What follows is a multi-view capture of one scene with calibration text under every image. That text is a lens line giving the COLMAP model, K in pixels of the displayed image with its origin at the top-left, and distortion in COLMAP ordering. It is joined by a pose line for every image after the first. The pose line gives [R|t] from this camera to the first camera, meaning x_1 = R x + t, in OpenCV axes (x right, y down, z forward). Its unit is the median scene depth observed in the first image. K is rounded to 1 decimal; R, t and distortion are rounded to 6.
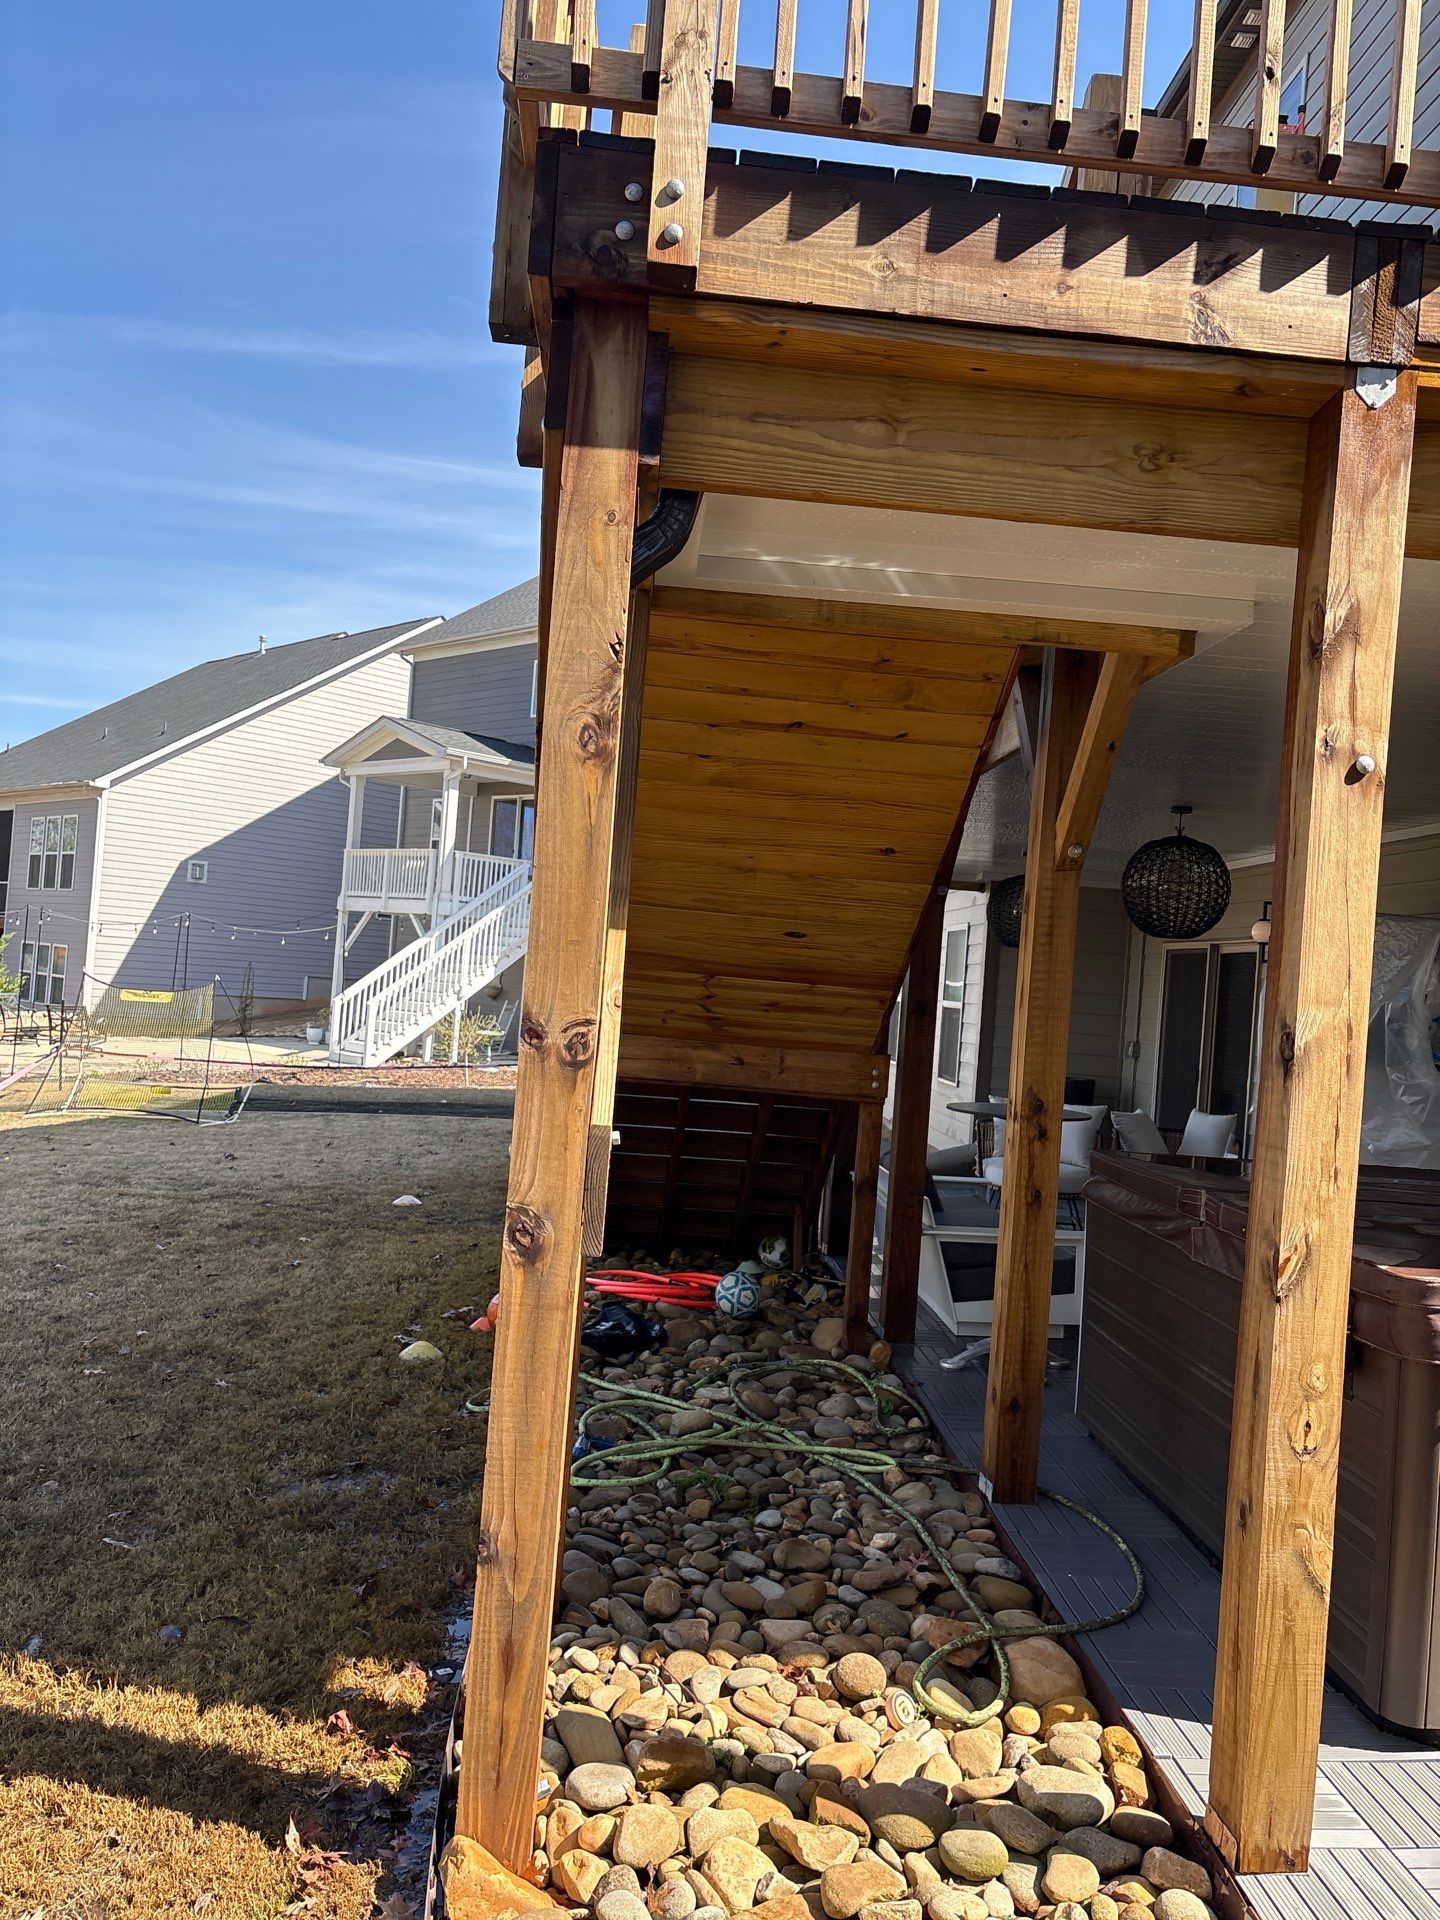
lens RADIAL K [[1470.1, 0, 720.0], [0, 1470.1, 960.0], [0, 0, 1]] dist [0.057136, -0.067268]
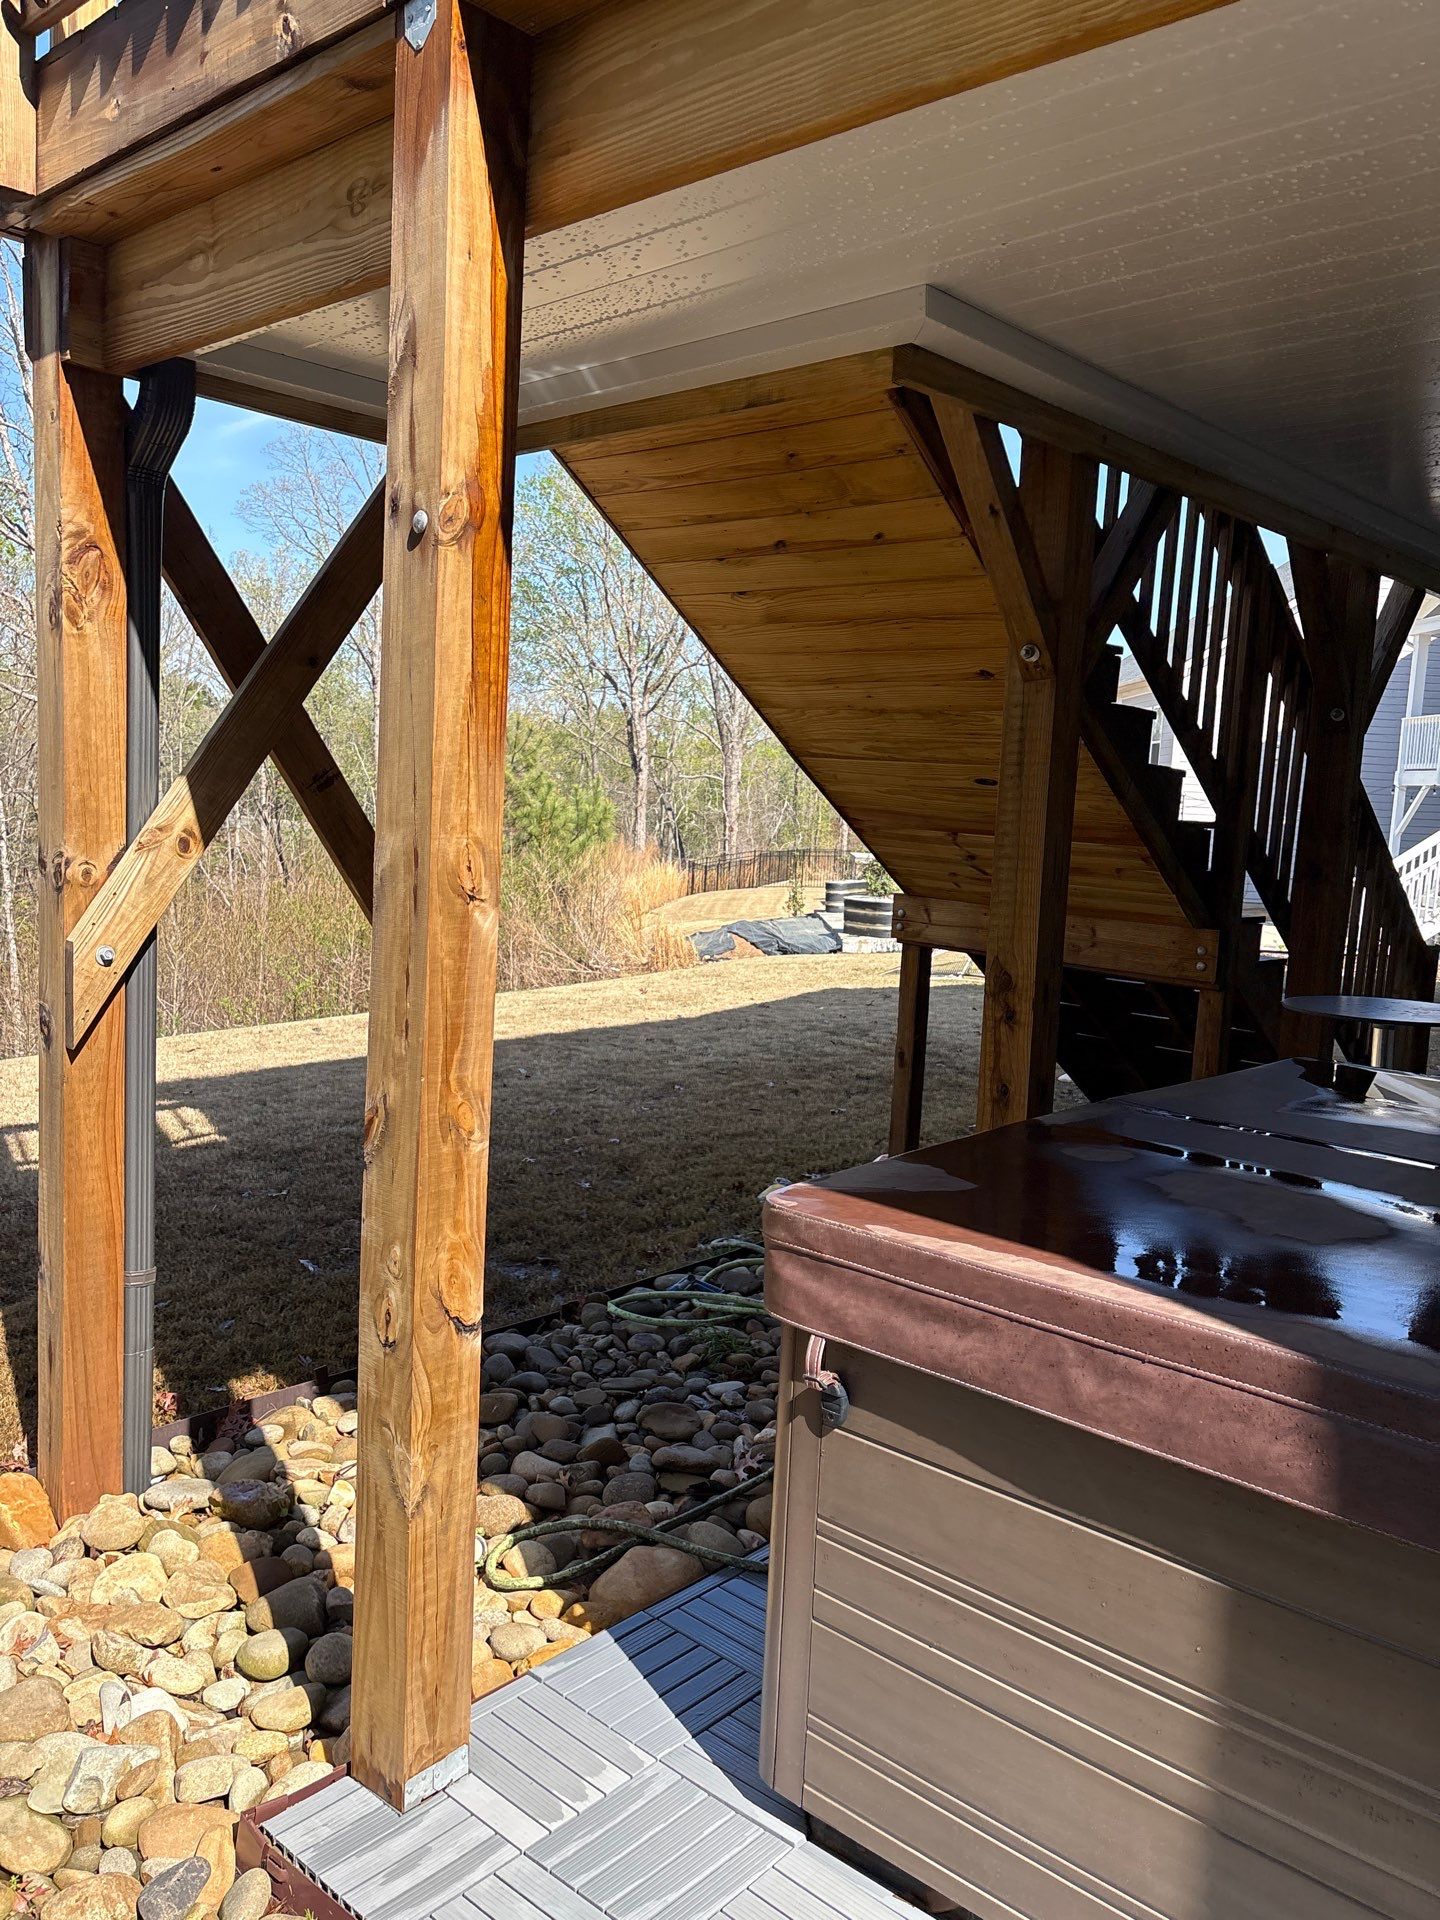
lens RADIAL K [[1470.1, 0, 720.0], [0, 1470.1, 960.0], [0, 0, 1]] dist [0.057136, -0.067268]
pose [[0.681217, 0.041031, -0.730931, 0.695161], [0.012562, 0.997626, 0.067709, 0.031823], [0.731974, -0.055306, 0.679084, 0.344344]]
